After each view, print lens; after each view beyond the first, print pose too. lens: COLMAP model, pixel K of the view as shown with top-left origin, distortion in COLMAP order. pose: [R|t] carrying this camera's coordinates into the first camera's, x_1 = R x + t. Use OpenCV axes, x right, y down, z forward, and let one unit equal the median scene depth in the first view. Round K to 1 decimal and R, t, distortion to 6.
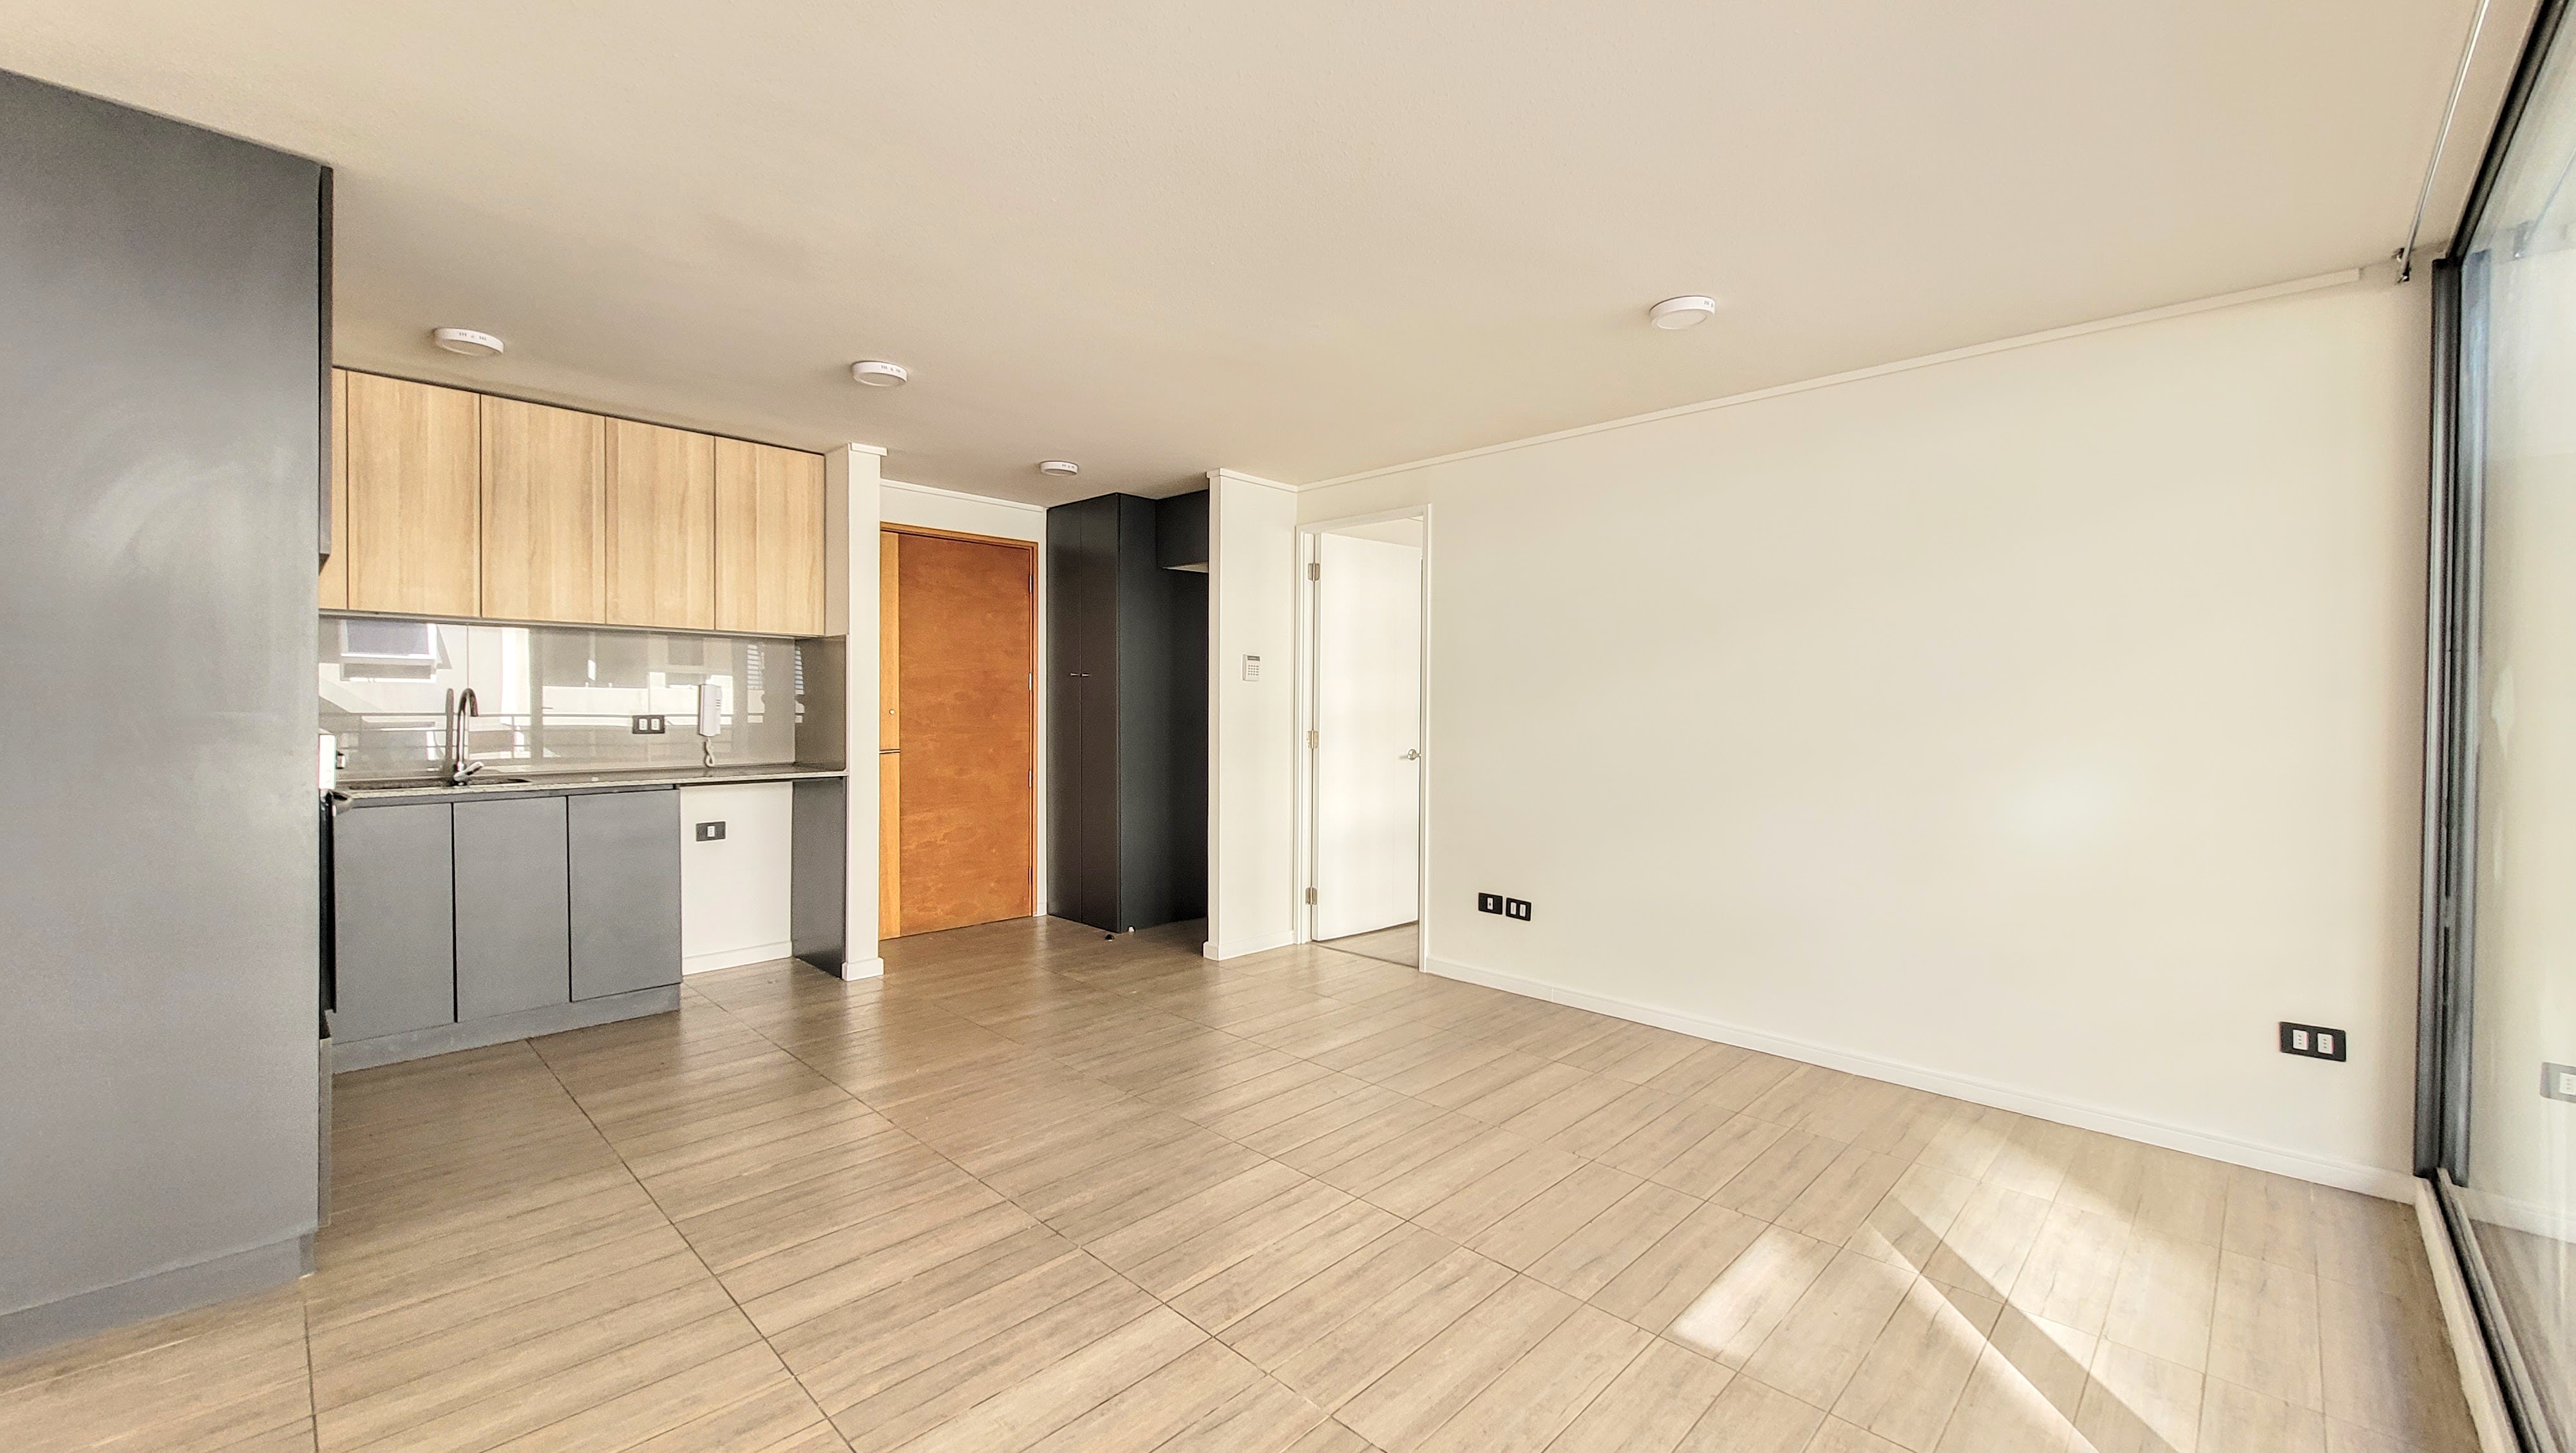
lens RADIAL K [[1007.7, 0, 1279.1], [0, 1007.7, 721.1], [0, 0, 1]] dist [0.002560, -0.000053]
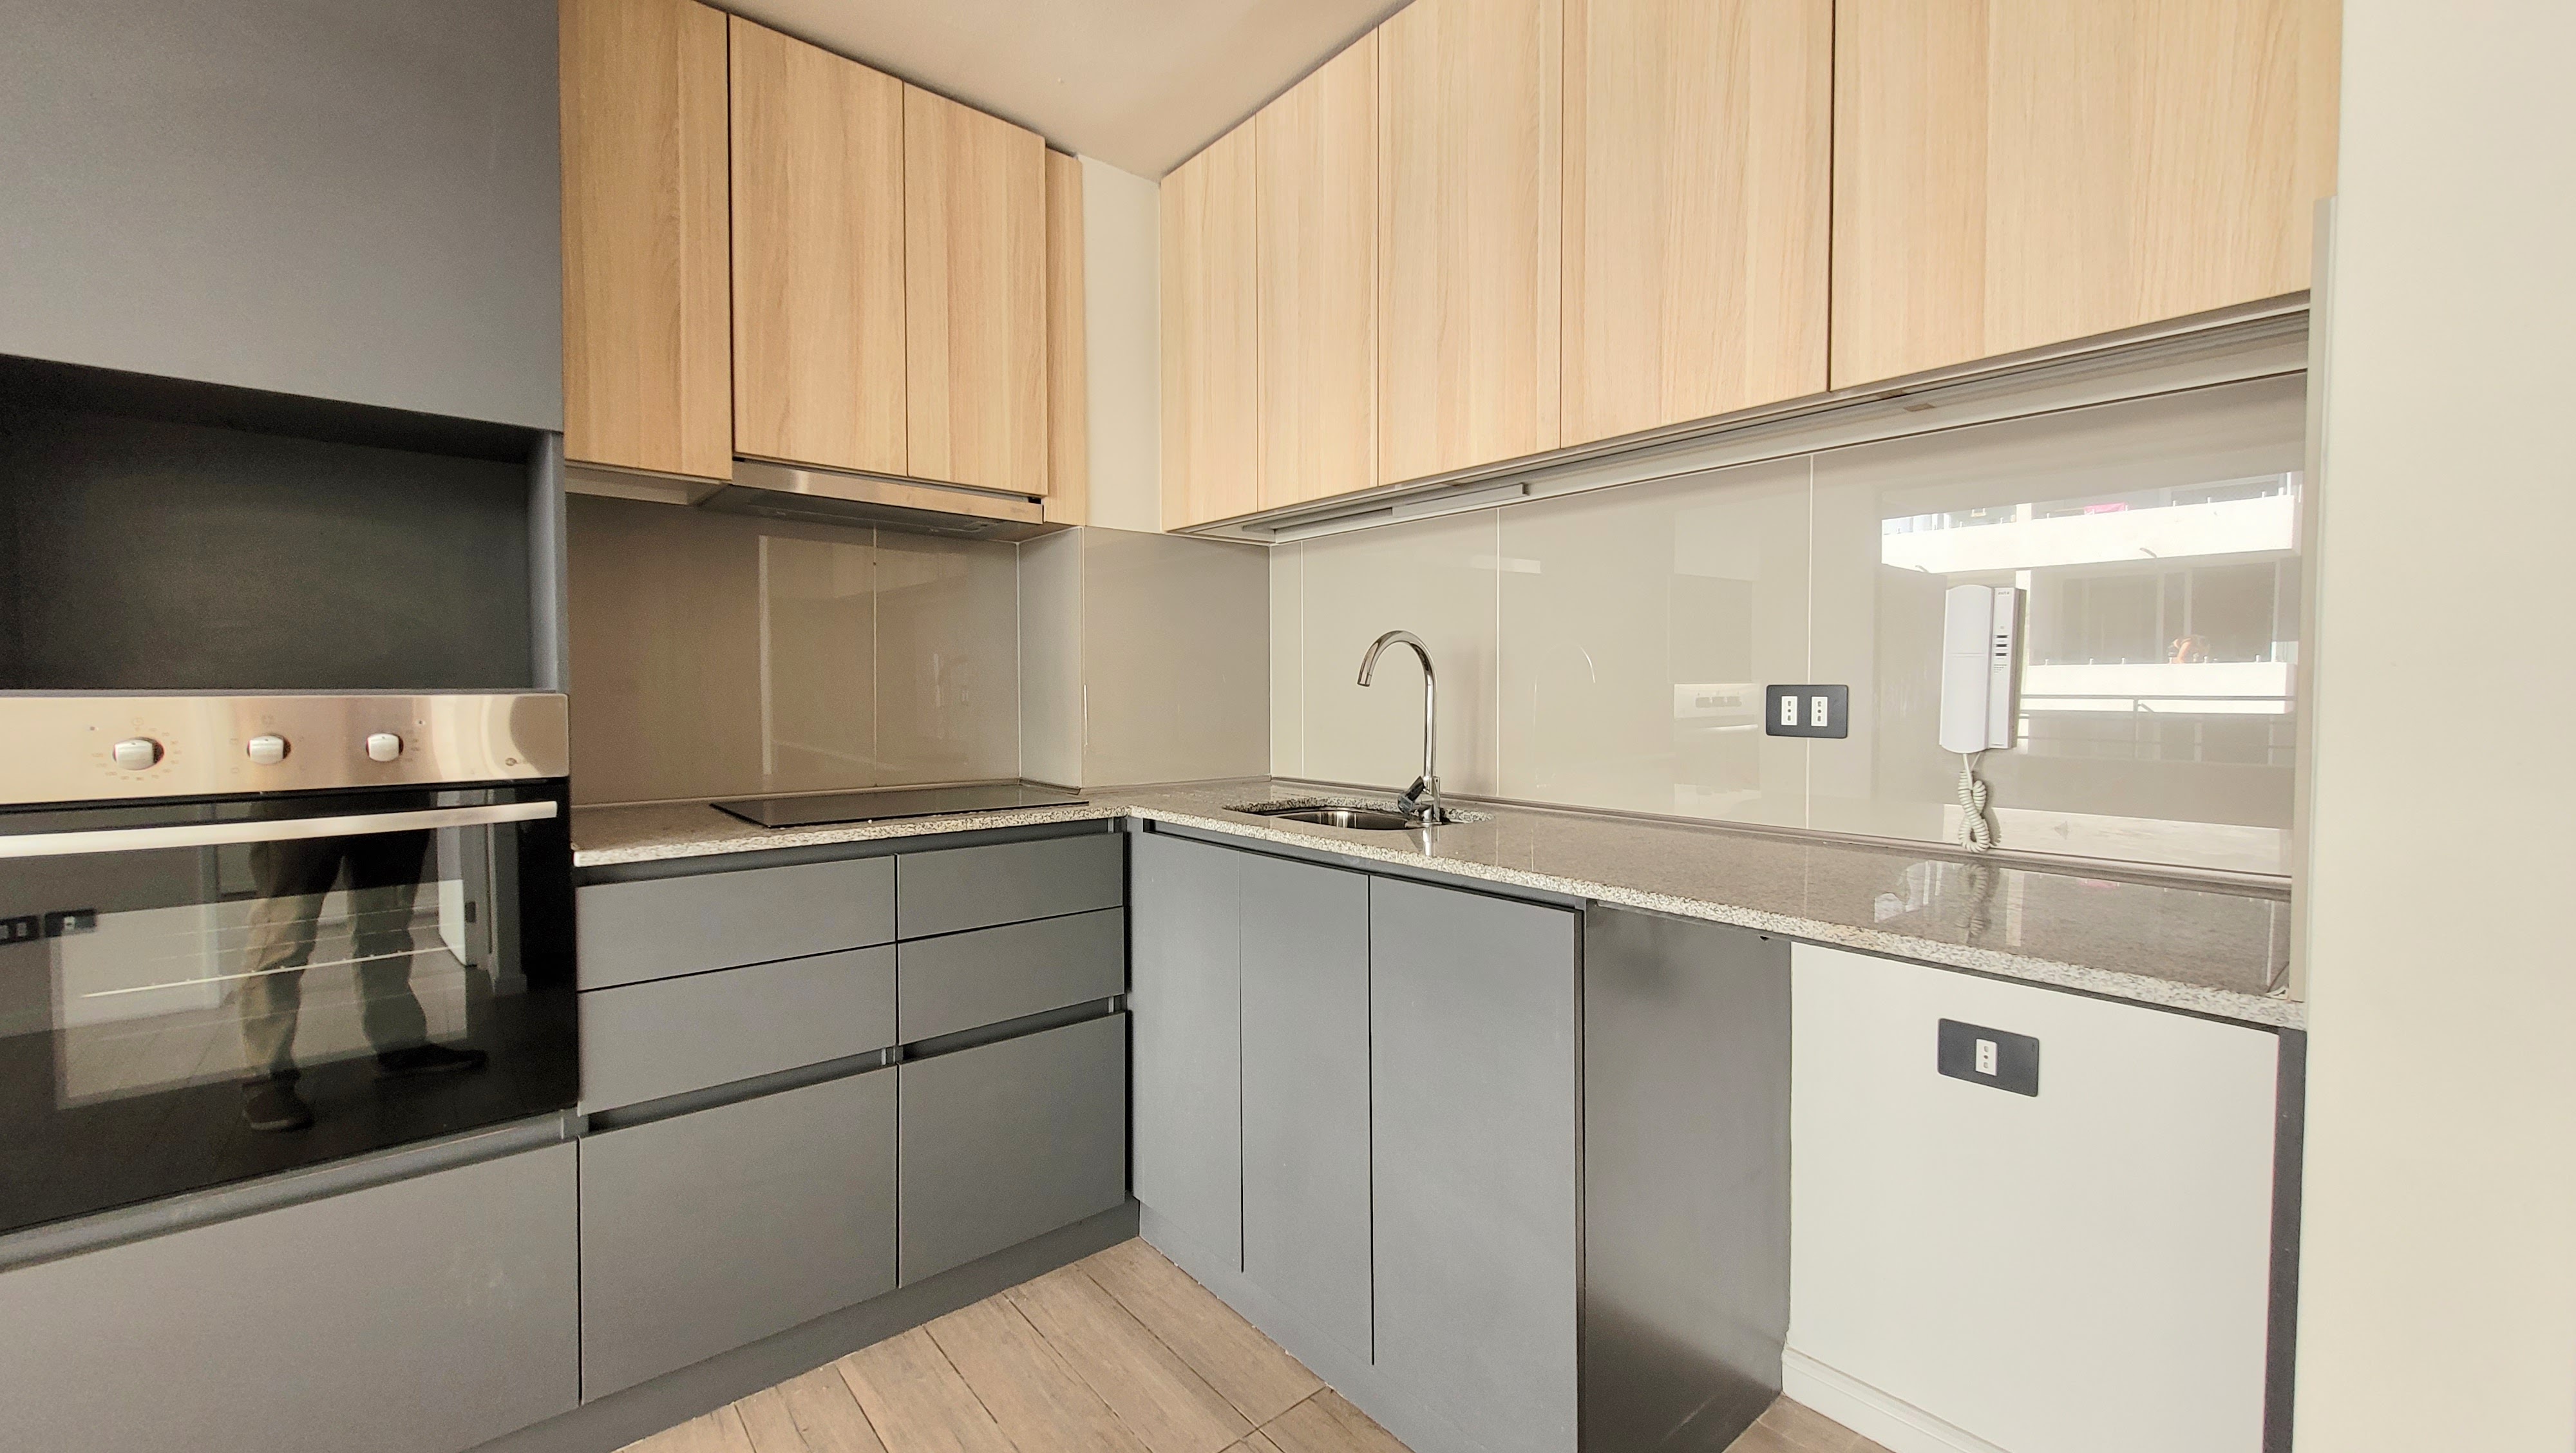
lens RADIAL K [[1007.7, 0, 1279.1], [0, 1007.7, 721.1], [0, 0, 1]] dist [0.002560, -0.000053]
pose [[-0.095356, 0.022649, -0.995186, -0.244412], [-0.018922, 0.999519, 0.024560, 0.001646], [0.995263, 0.021173, -0.094881, 0.848912]]
